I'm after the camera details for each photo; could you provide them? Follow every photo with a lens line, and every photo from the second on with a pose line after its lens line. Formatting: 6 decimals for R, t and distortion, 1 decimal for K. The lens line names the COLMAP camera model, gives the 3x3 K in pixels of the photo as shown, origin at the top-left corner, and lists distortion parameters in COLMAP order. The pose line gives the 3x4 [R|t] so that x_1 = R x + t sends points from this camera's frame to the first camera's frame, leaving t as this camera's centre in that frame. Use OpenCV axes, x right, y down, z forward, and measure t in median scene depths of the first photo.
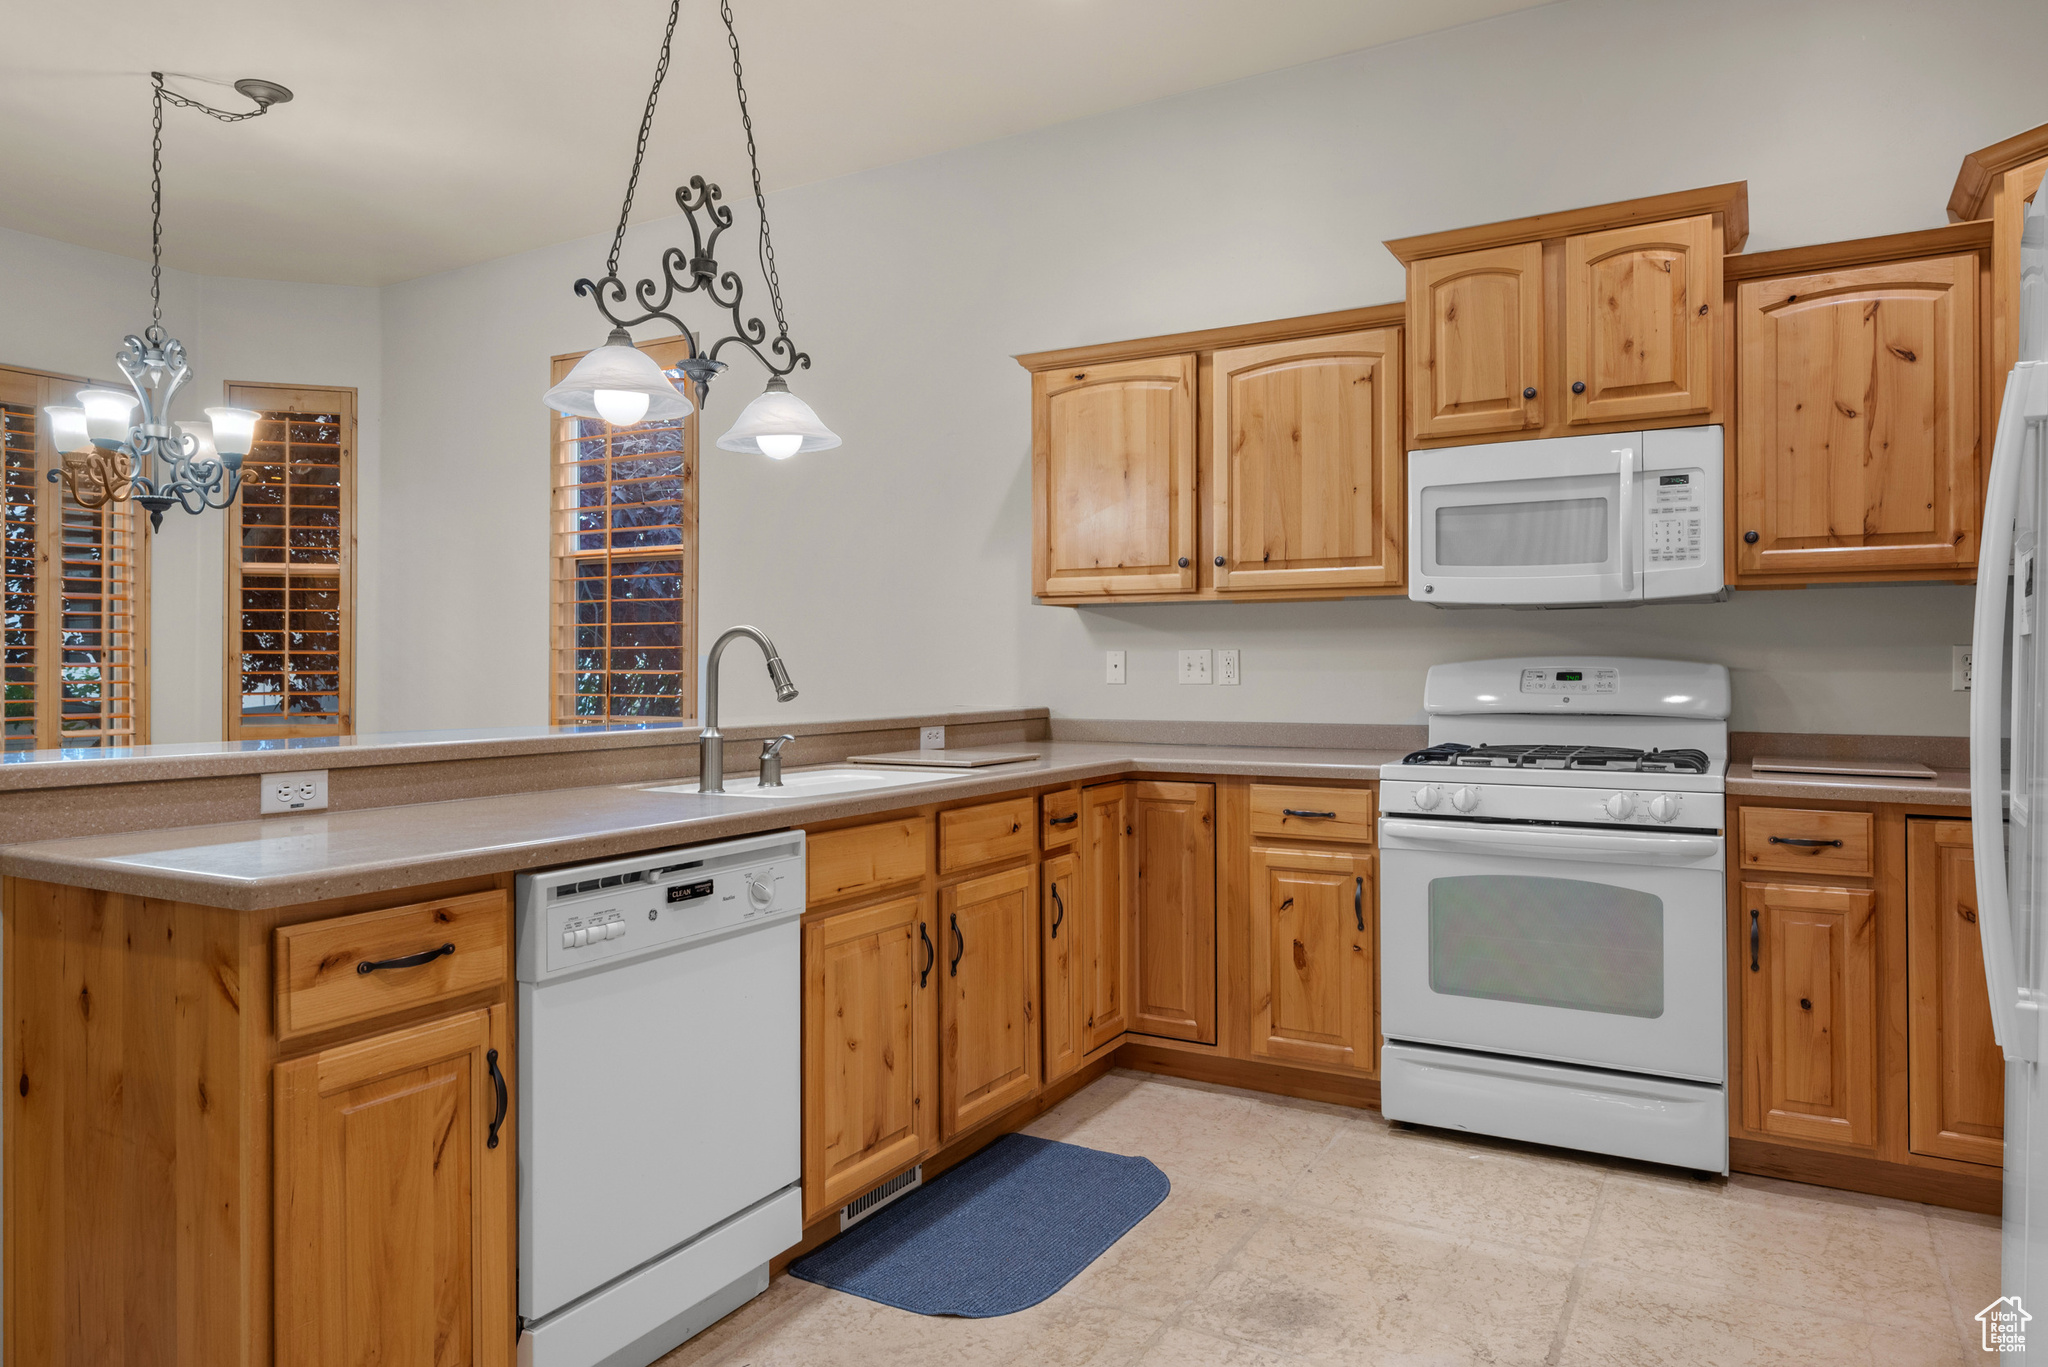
lens RADIAL K [[1286.3, 0, 1025.5], [0, 1286.3, 660.6], [0, 0, 1]] dist [-0.000879, -0.000109]
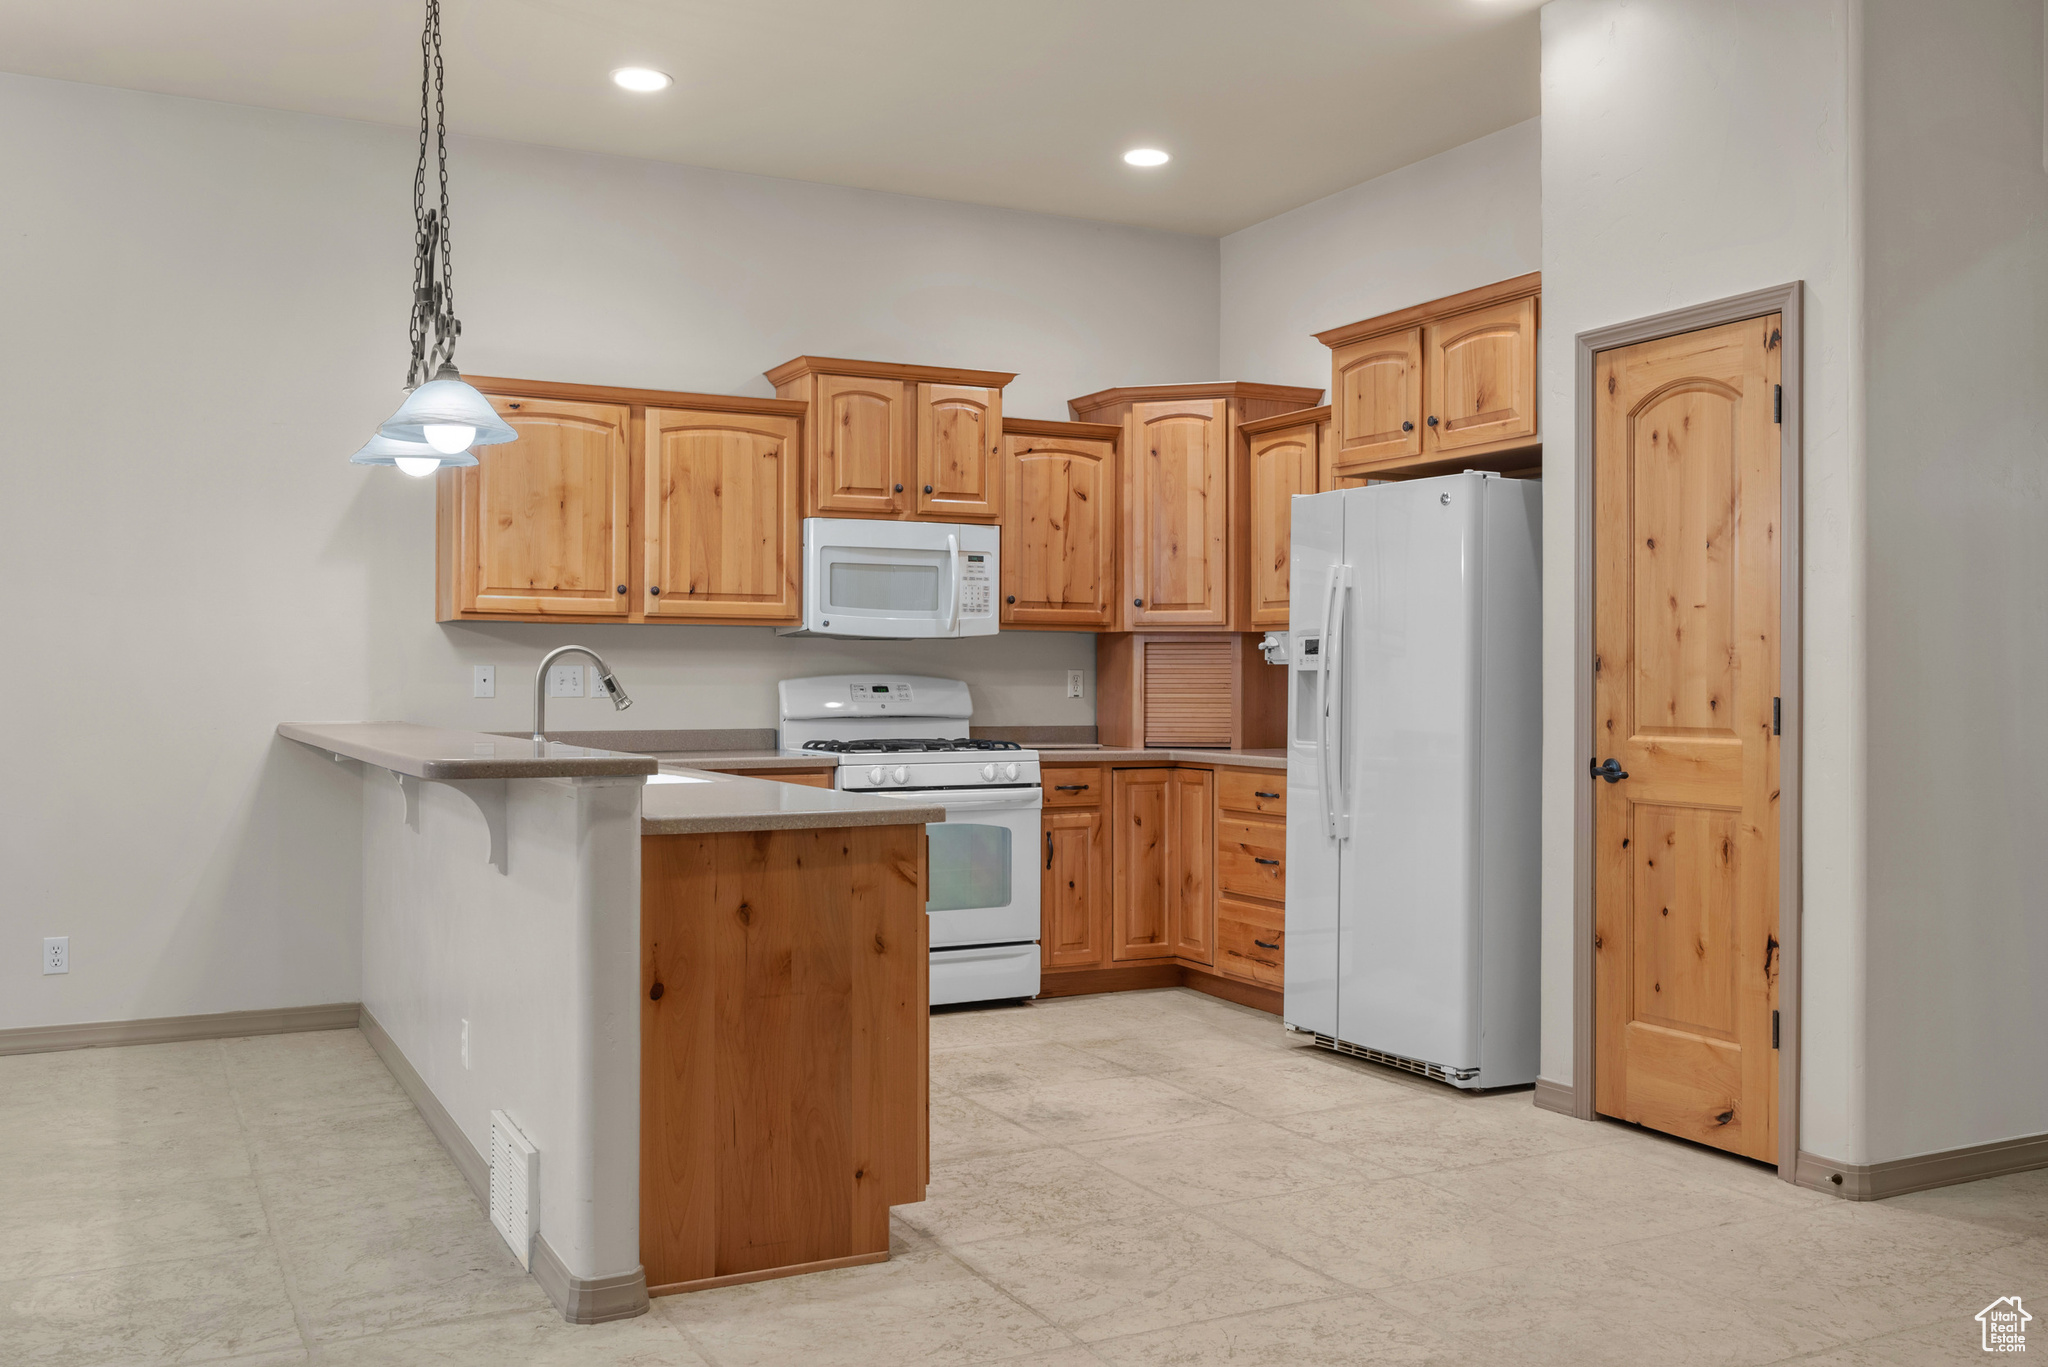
lens RADIAL K [[1811.6, 0, 1032.7], [0, 1811.6, 666.6], [0, 0, 1]] dist [-0.003889, 0.004773]
pose [[0.541210, 0.009570, 0.840833, -1.214226], [-0.007763, 0.999949, -0.006384, -0.000831], [-0.840852, -0.003072, 0.541257, -0.201032]]
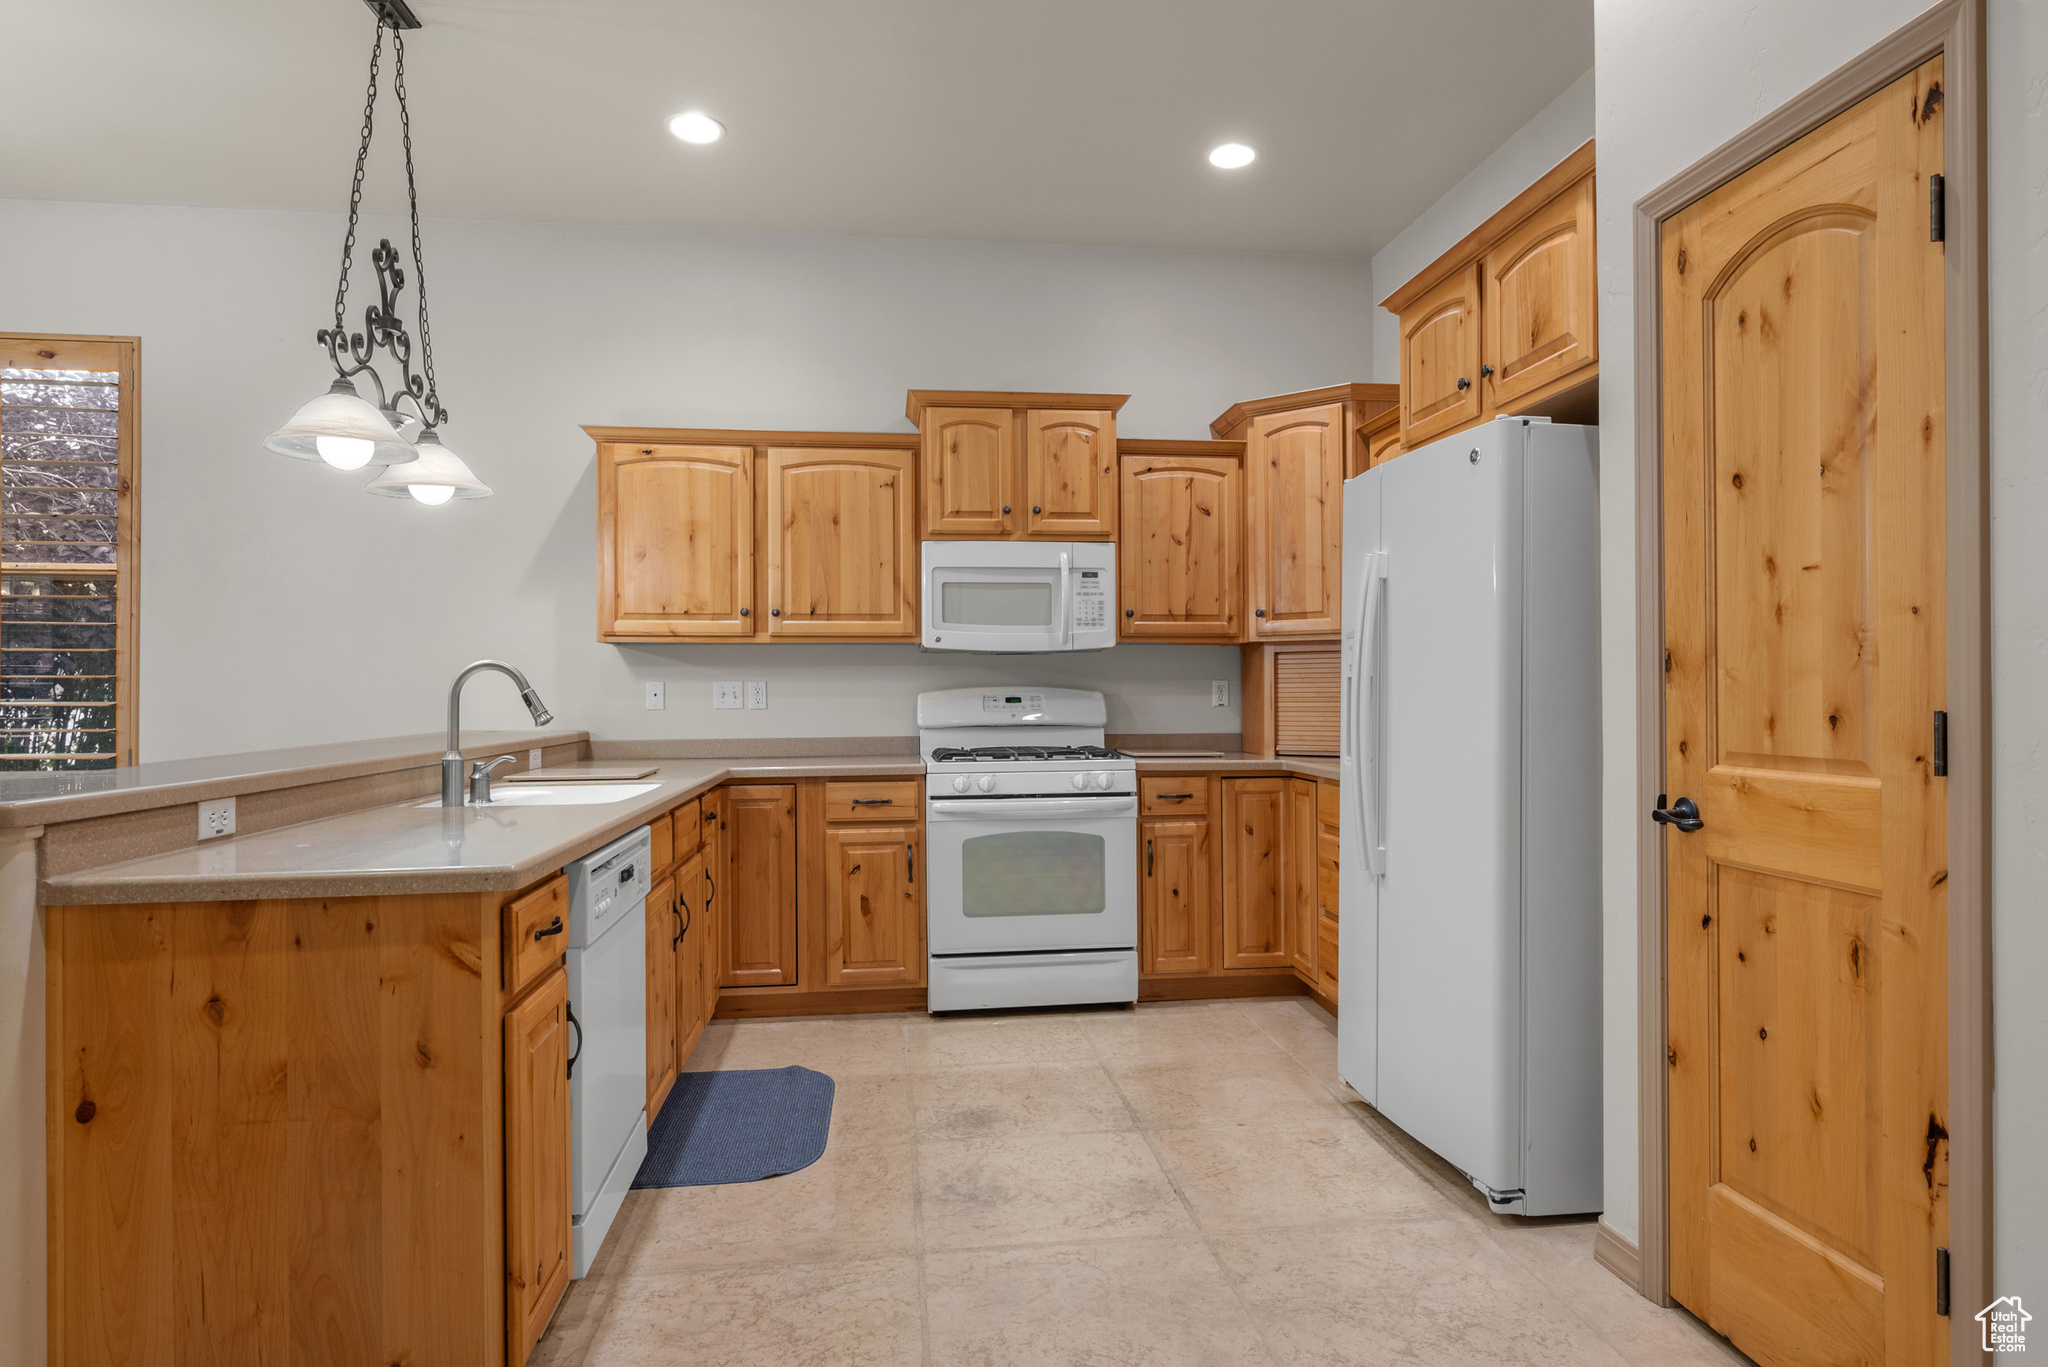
lens RADIAL K [[1182.9, 0, 1031.6], [0, 1182.9, 685.3], [0, 0, 1]] dist [-0.001181, 0.000451]
pose [[0.796436, 0.000275, 0.604723, -0.419551], [0.001595, 0.999995, -0.002556, -0.001409], [-0.604721, 0.003000, 0.796432, -0.109130]]
